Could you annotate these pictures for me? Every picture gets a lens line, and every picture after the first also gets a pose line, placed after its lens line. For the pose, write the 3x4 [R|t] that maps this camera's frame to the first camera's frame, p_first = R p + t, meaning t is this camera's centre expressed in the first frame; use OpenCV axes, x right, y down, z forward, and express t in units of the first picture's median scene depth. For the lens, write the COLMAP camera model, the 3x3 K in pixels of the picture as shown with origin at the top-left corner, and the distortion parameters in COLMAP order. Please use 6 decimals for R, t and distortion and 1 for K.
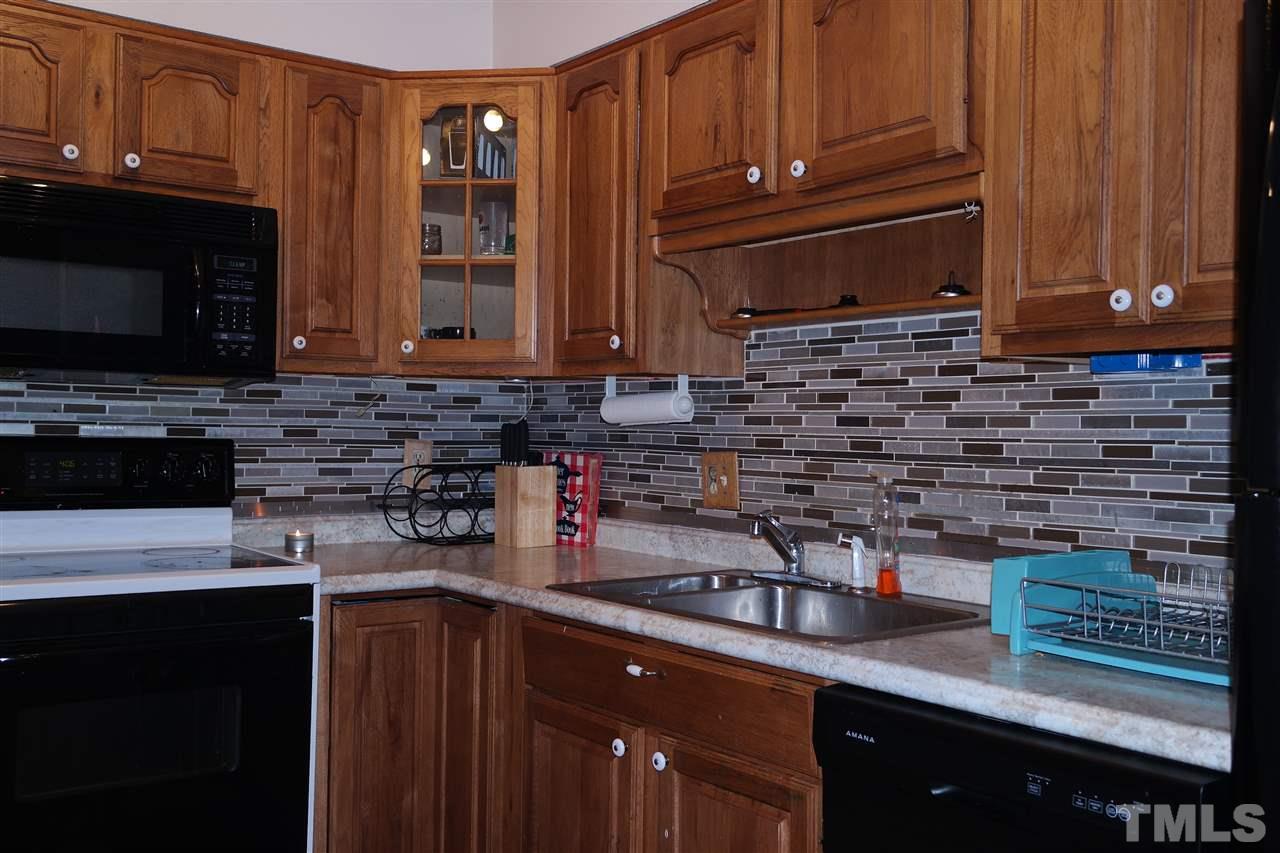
lens RADIAL K [[1238.3, 0, 629.8], [0, 1238.3, 424.9], [0, 0, 1]] dist [0.025207, 0.000000]
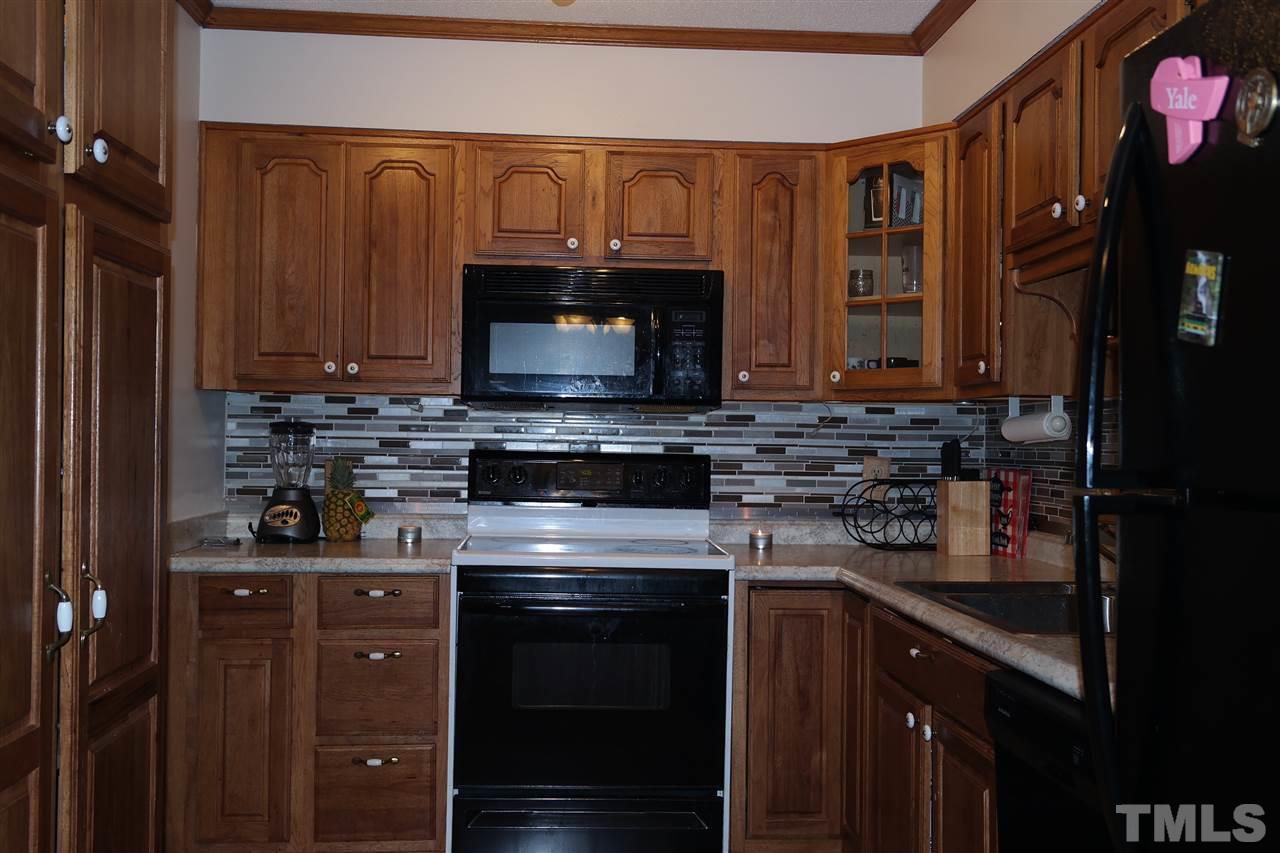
lens RADIAL K [[1238.3, 0, 638.4], [0, 1238.3, 425.8], [0, 0, 1]] dist [0.025207, 0.000000]
pose [[0.838912, -0.009521, -0.544184, 0.301222], [-0.000682, 0.999828, -0.018544, 0.005192], [0.544267, 0.015927, 0.838761, -0.083641]]
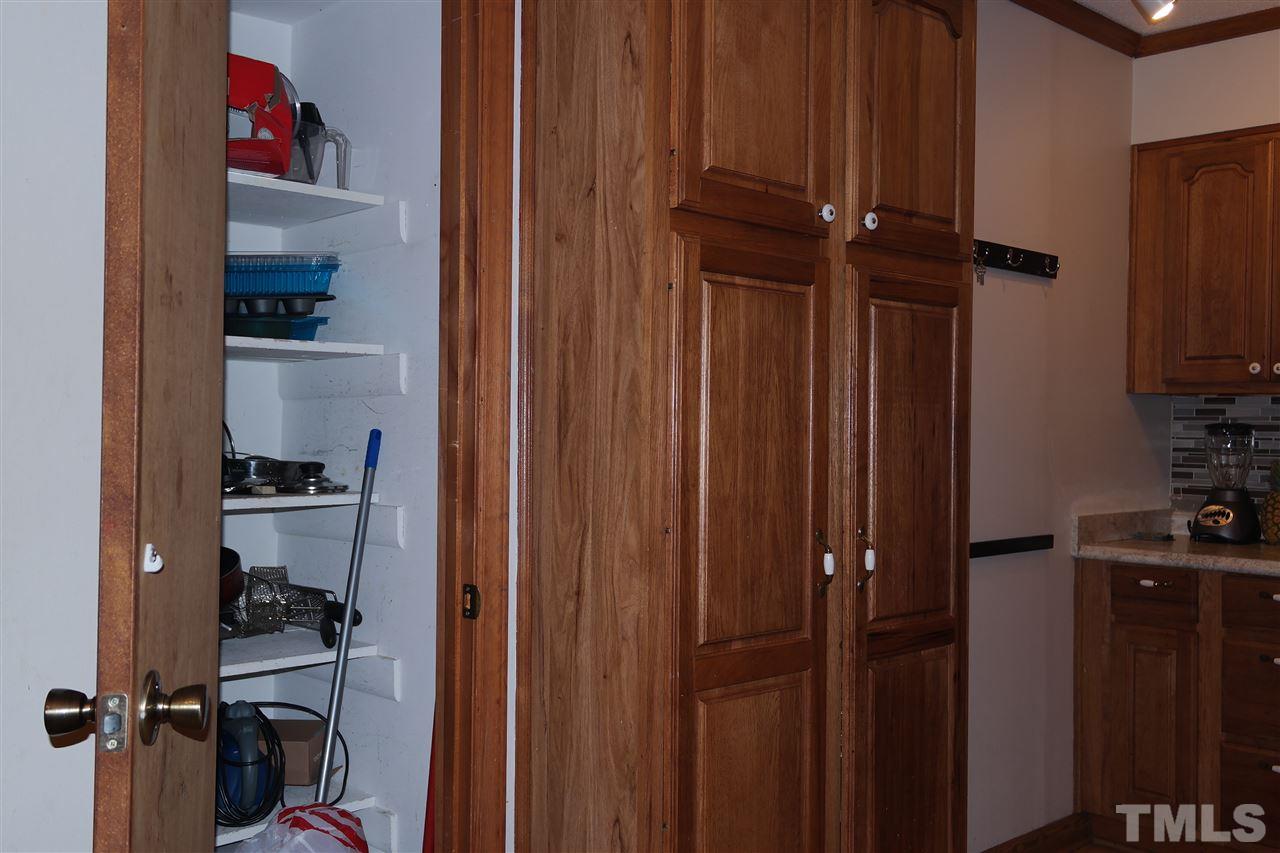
lens RADIAL K [[1238.3, 0, 634.0], [0, 1238.3, 425.5], [0, 0, 1]] dist [0.025207, 0.000000]
pose [[0.115371, -0.014019, -0.993224, 0.512582], [-0.012729, 0.999797, -0.015590, 0.007777], [0.993241, 0.014441, 0.115169, 0.023932]]
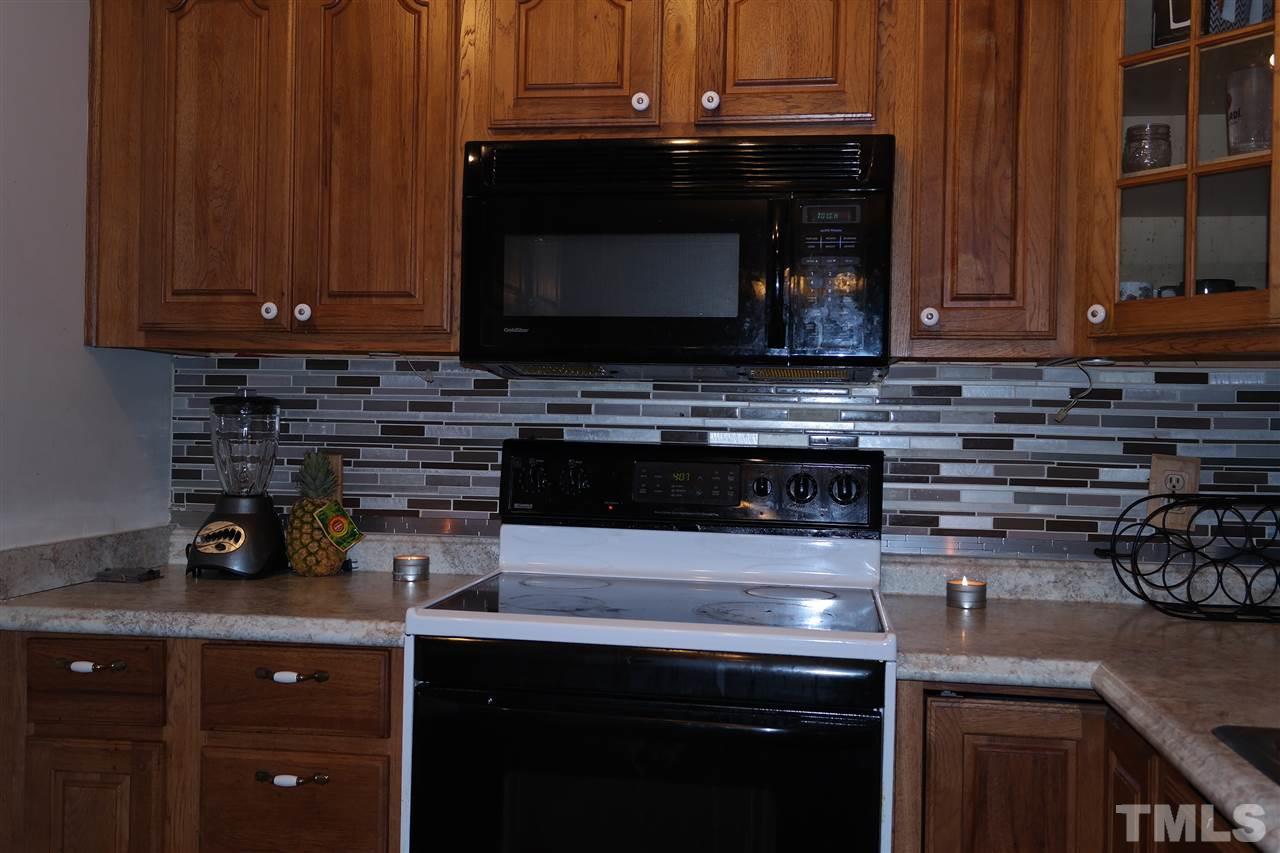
lens RADIAL K [[1238.3, 0, 636.9], [0, 1238.3, 426.0], [0, 0, 1]] dist [0.025207, 0.000000]
pose [[0.701072, -0.001176, -0.713089, 0.120205], [-0.006600, 0.999945, -0.008138, 0.003475], [0.713060, 0.010412, 0.701026, 0.362700]]
